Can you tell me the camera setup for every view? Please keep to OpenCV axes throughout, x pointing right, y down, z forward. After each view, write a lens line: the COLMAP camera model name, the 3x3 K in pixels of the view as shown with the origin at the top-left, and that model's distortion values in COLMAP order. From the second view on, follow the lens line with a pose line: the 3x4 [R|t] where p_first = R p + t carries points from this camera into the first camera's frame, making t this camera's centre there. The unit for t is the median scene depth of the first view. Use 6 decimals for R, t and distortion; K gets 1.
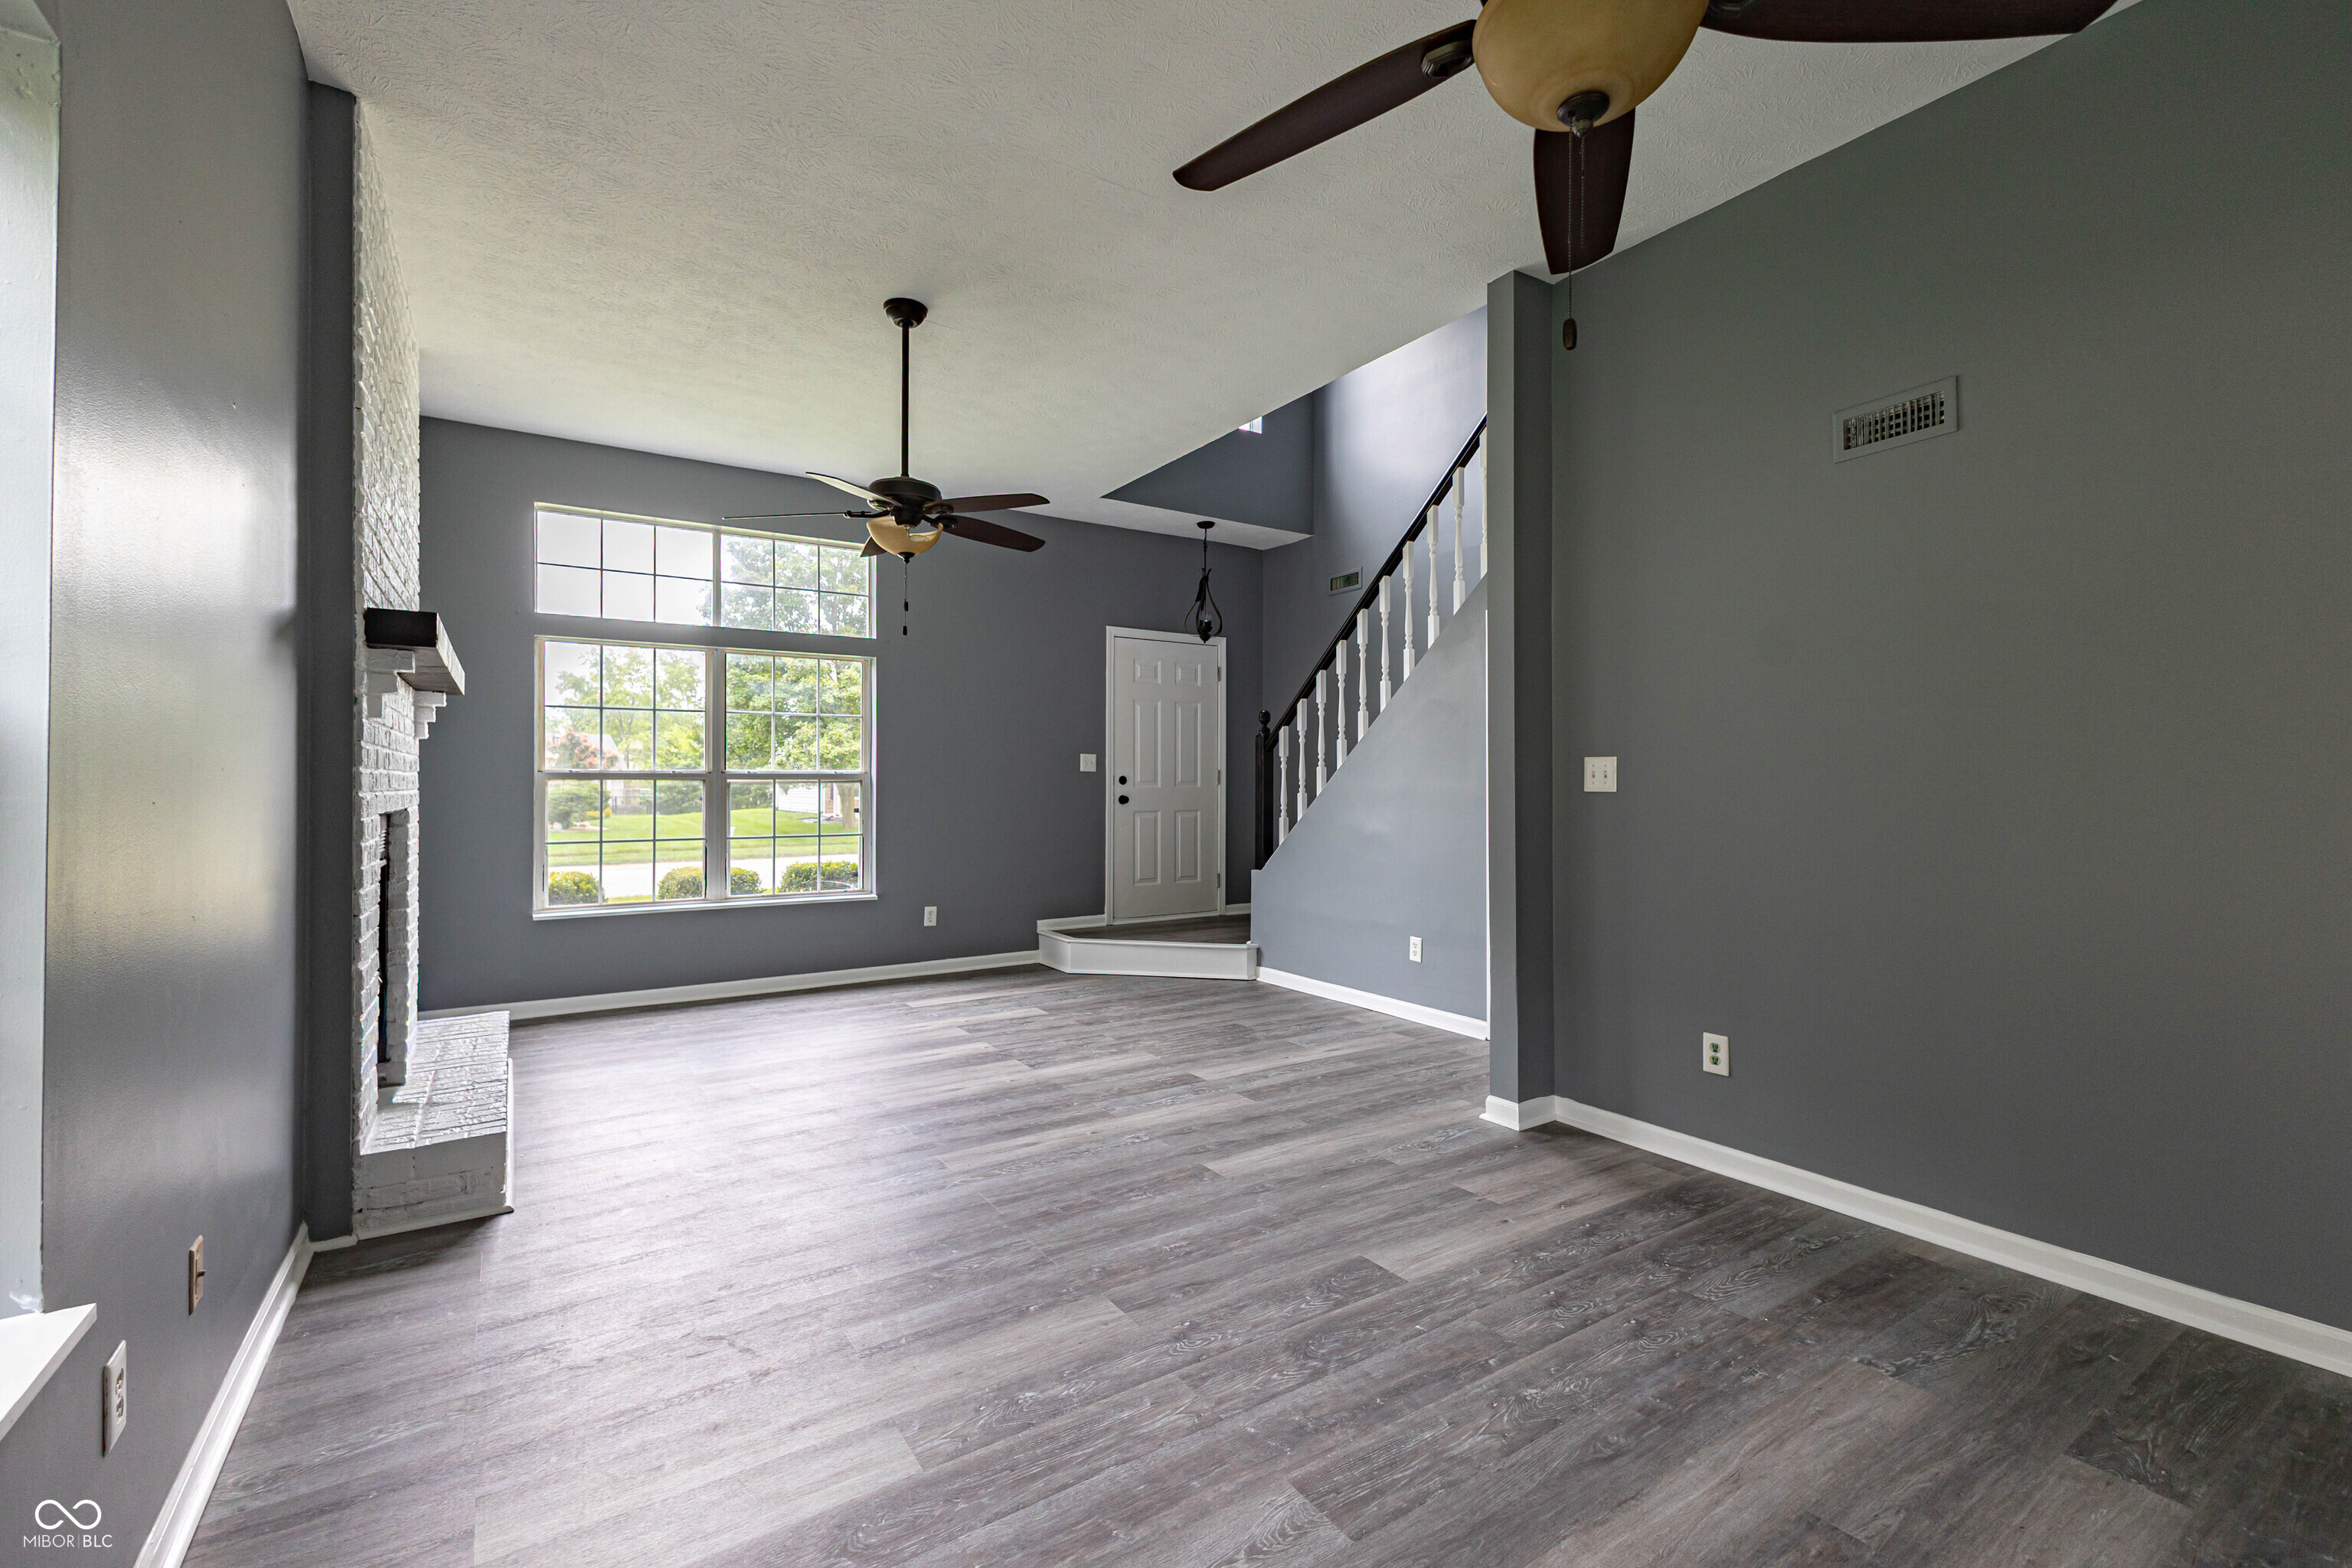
lens RADIAL K [[1012.0, 0, 1186.4], [0, 1012.0, 776.2], [0, 0, 1]] dist [0.007467, -0.000788]
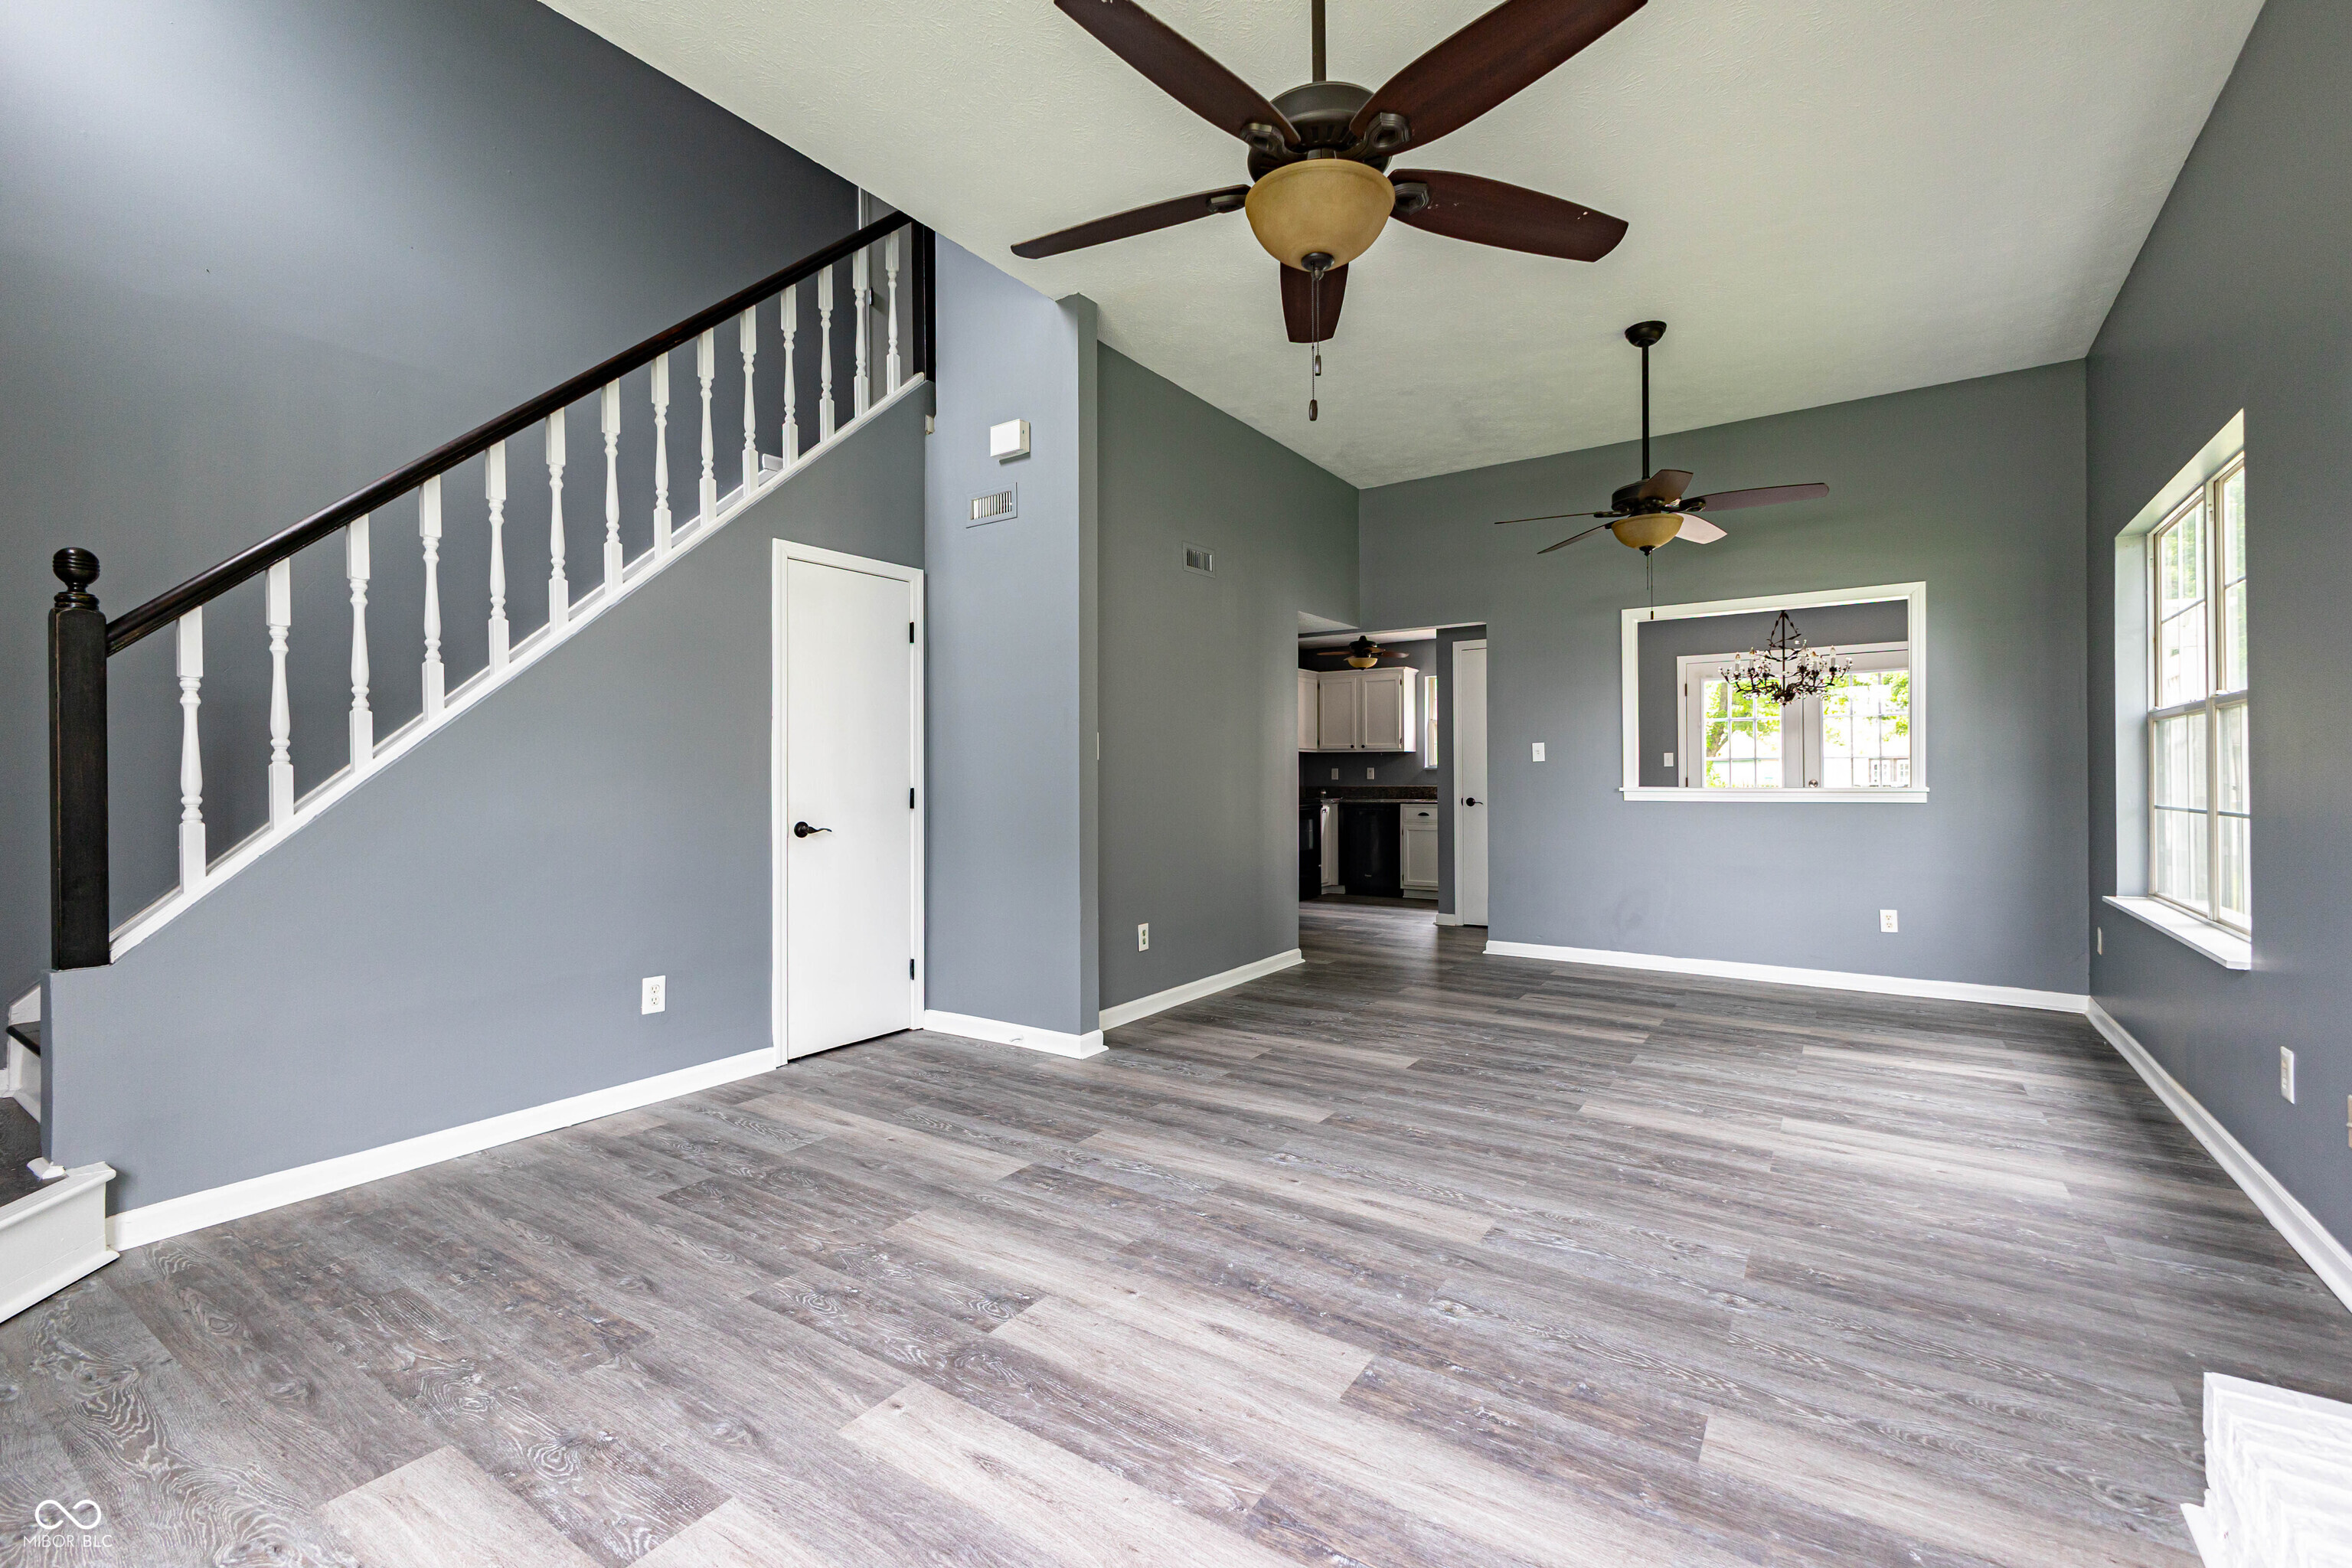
lens RADIAL K [[1012.0, 0, 1186.4], [0, 1012.0, 776.2], [0, 0, 1]] dist [0.007467, -0.000788]
pose [[-0.384751, 0.003669, 0.923013, -0.843961], [0.000523, 0.999993, -0.003757, 0.046542], [-0.923020, -0.000963, -0.384750, 1.486823]]
